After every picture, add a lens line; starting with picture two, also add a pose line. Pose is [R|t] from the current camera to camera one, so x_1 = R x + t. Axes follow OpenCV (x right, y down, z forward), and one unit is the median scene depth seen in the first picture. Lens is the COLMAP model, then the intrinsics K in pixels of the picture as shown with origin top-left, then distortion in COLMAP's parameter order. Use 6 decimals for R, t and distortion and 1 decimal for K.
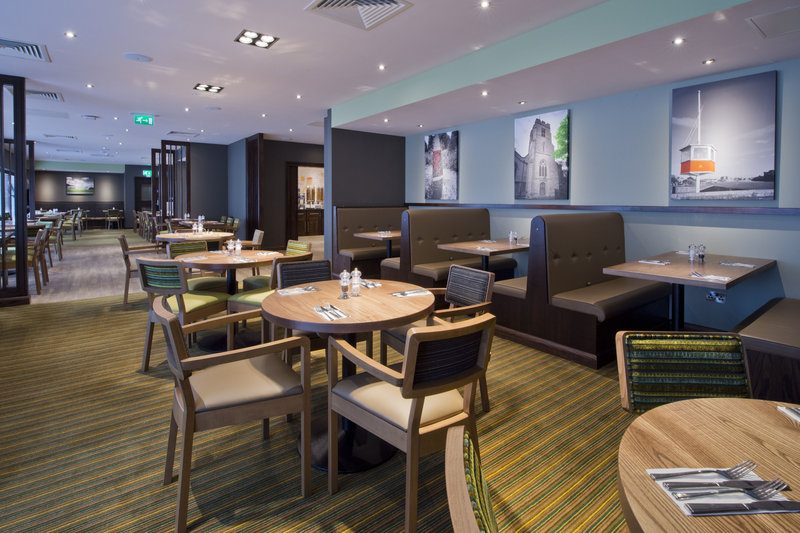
lens RADIAL K [[393.5, 0, 400.0], [0, 393.5, 266.5], [0, 0, 1]] dist [0.000022, 0.000065]
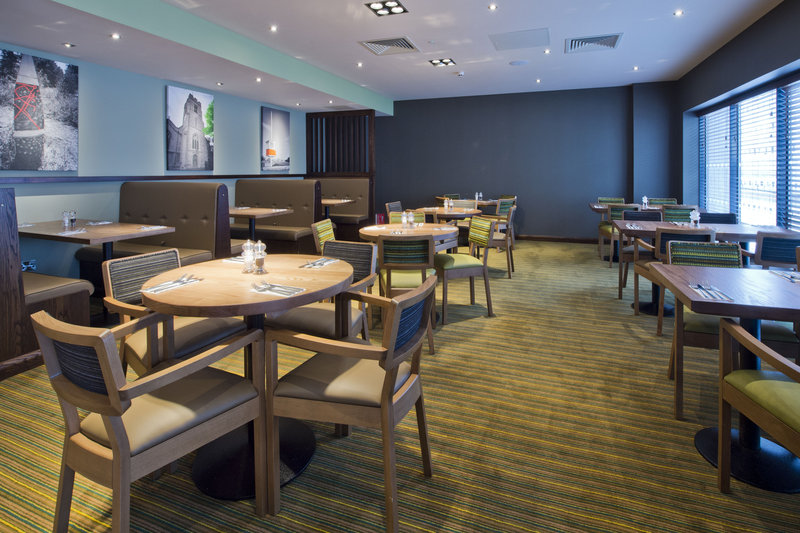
lens RADIAL K [[393.5, 0, 400.0], [0, 393.5, 266.5], [0, 0, 1]] dist [0.000022, 0.000065]
pose [[-0.525350, -0.202332, 0.826480, -0.911279], [0.143245, 0.936423, 0.320301, -0.192628], [-0.838742, 0.286659, -0.462967, 1.126883]]
